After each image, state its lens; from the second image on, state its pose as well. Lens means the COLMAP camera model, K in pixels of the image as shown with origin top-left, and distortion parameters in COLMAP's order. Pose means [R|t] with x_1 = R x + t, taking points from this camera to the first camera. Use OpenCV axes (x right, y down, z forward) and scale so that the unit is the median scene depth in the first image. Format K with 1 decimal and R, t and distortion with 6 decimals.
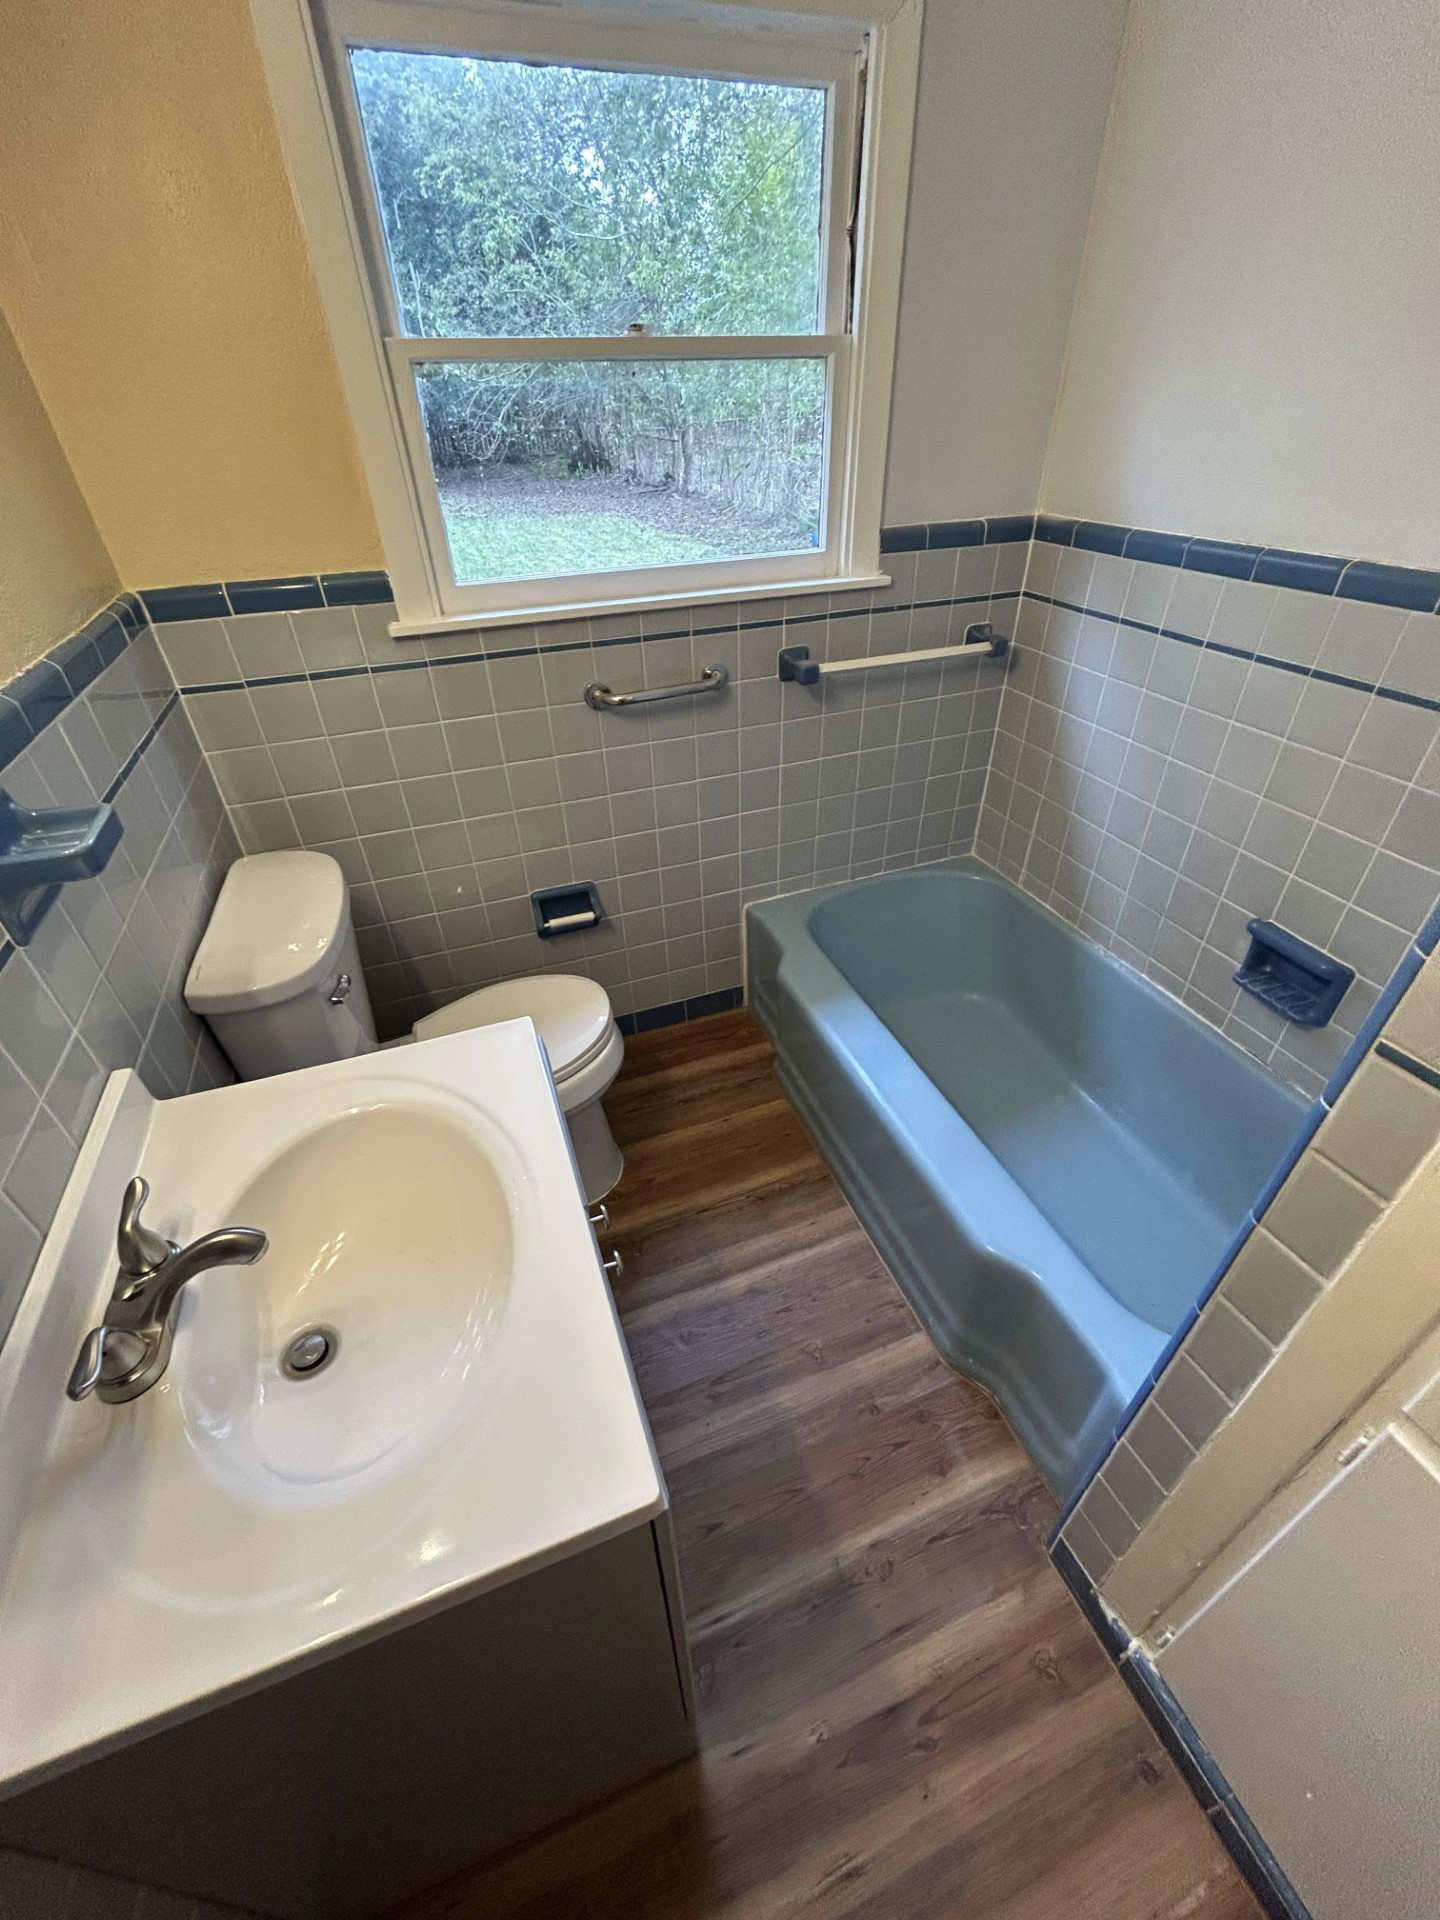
lens RADIAL K [[788.9, 0, 720.0], [0, 788.9, 960.0], [0, 0, 1]] dist [-0.012597, 0.012559]
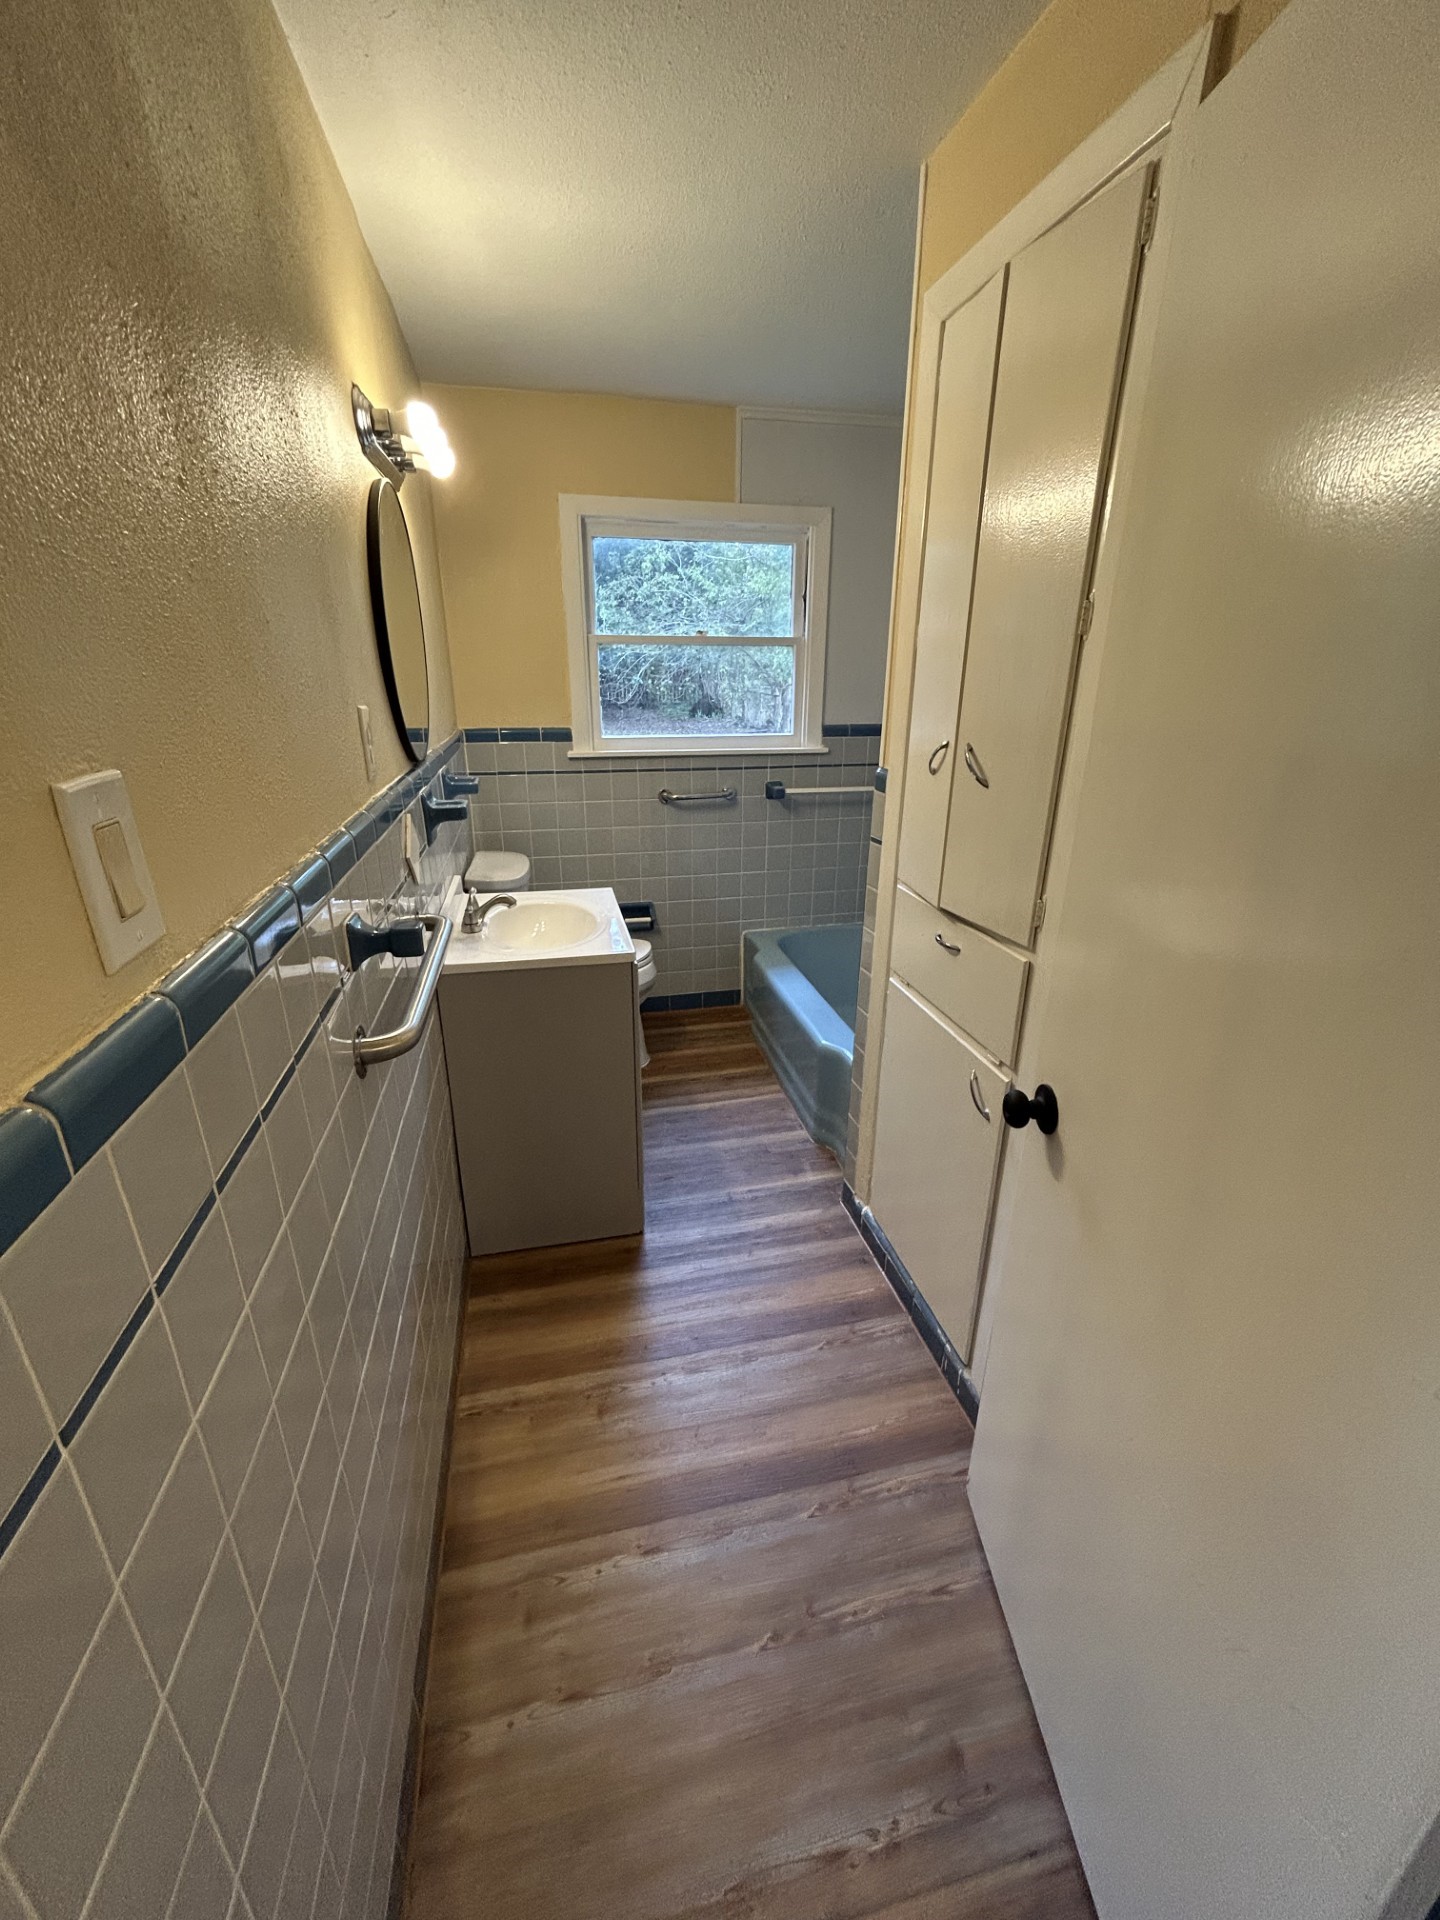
lens RADIAL K [[785.9, 0, 720.0], [0, 785.9, 960.0], [0, 0, 1]] dist [0.007685, 0.000220]
pose [[0.990970, 0.072628, -0.112711, 0.206649], [-0.099388, 0.962117, -0.253874, 0.486646], [0.090003, 0.262784, 0.960648, -0.670806]]
